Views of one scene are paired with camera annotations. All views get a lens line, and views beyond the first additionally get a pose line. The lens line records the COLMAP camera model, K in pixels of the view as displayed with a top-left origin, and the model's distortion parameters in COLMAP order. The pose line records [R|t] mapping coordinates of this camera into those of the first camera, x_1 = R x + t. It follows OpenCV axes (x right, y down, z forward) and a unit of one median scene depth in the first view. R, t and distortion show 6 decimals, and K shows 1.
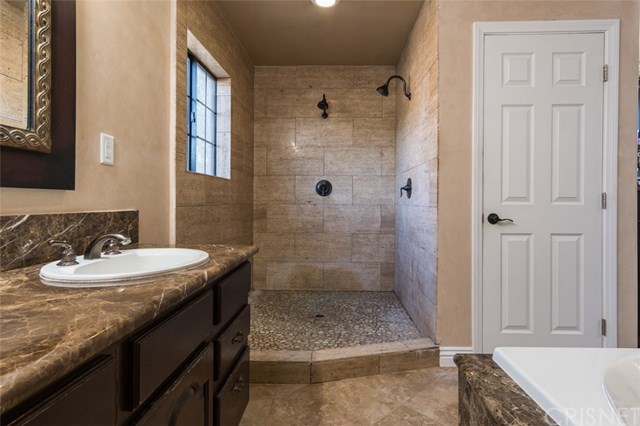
lens RADIAL K [[351.1, 0, 323.2], [0, 351.1, 208.2], [0, 0, 1]] dist [0.006271, 0.000642]
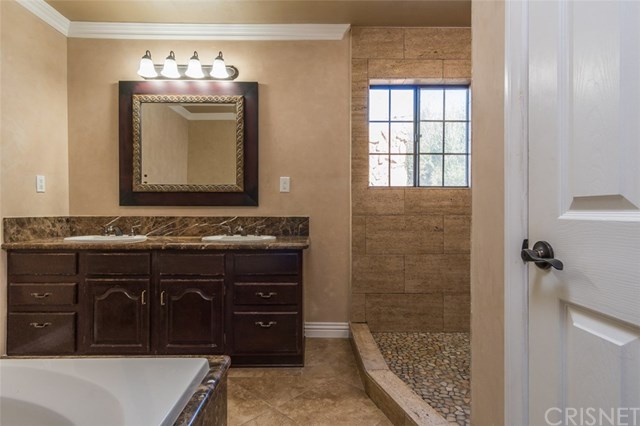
lens RADIAL K [[351.1, 0, 321.8], [0, 351.1, 211.6], [0, 0, 1]] dist [0.006271, 0.000642]
pose [[0.026737, -0.000655, -0.999642, 1.069070], [-0.019001, 0.999819, -0.001163, -0.015601], [0.999462, 0.019026, 0.026720, 0.923417]]
